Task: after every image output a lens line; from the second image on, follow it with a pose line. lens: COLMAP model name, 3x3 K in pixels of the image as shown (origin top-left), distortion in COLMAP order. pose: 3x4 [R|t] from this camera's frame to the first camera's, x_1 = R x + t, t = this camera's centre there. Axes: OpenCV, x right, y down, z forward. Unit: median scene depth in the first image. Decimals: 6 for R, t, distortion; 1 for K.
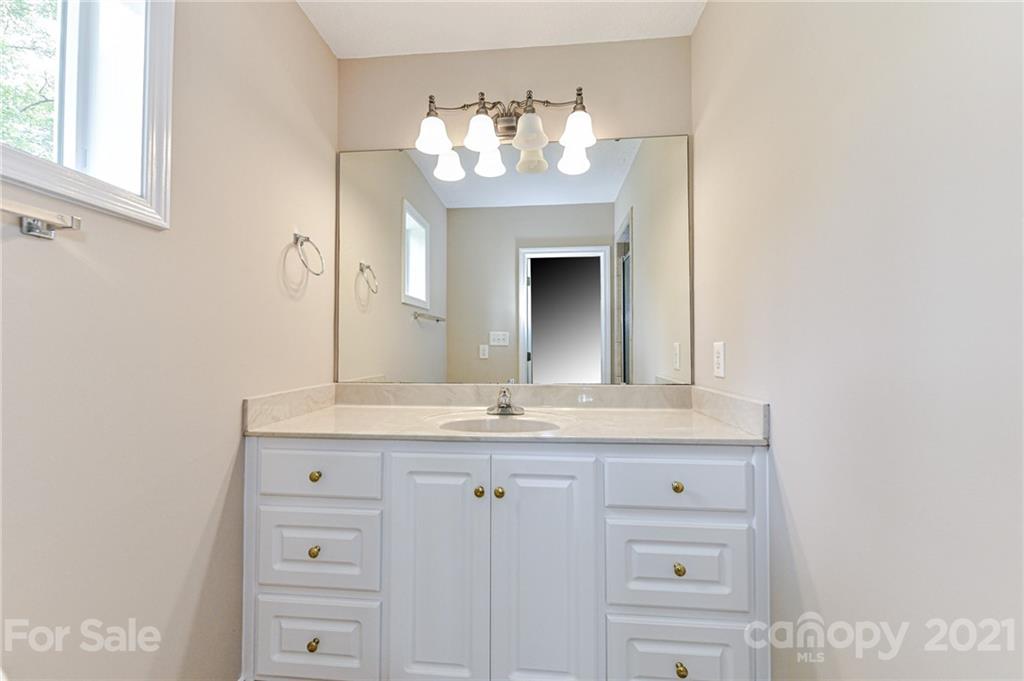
lens RADIAL K [[402.7, 0, 507.6], [0, 402.7, 337.1], [0, 0, 1]] dist [0.006292, -0.002594]
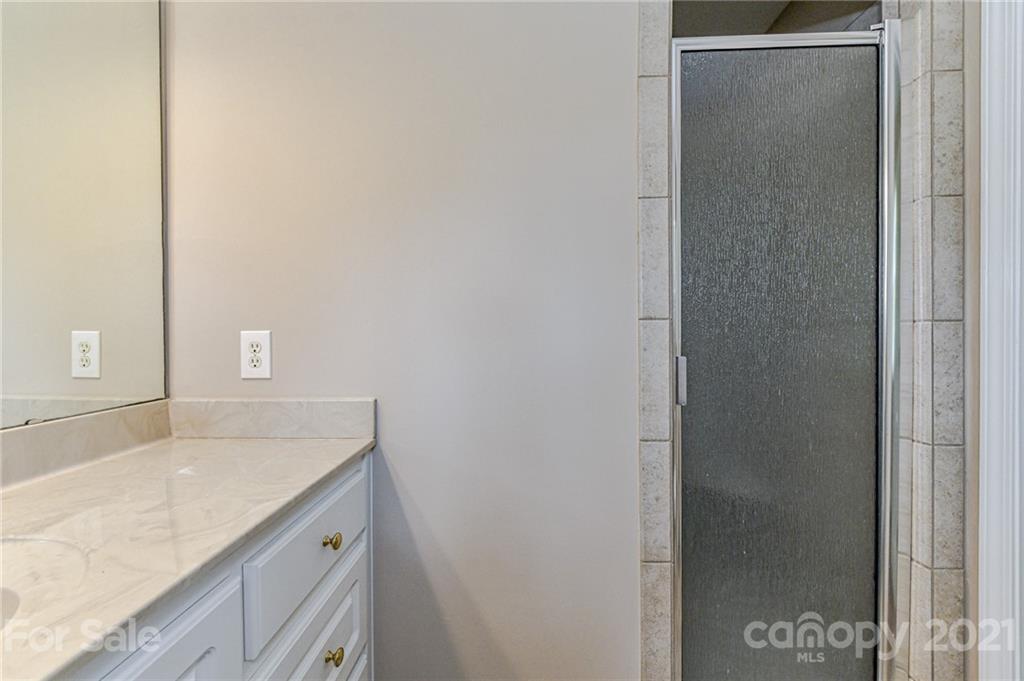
lens RADIAL K [[402.7, 0, 507.6], [0, 402.7, 337.1], [0, 0, 1]] dist [0.006292, -0.002594]
pose [[-0.061032, 0.003727, 0.998129, -0.267411], [-0.024905, 0.999676, -0.005256, 0.020791], [-0.997825, -0.025179, -0.060919, 0.722752]]
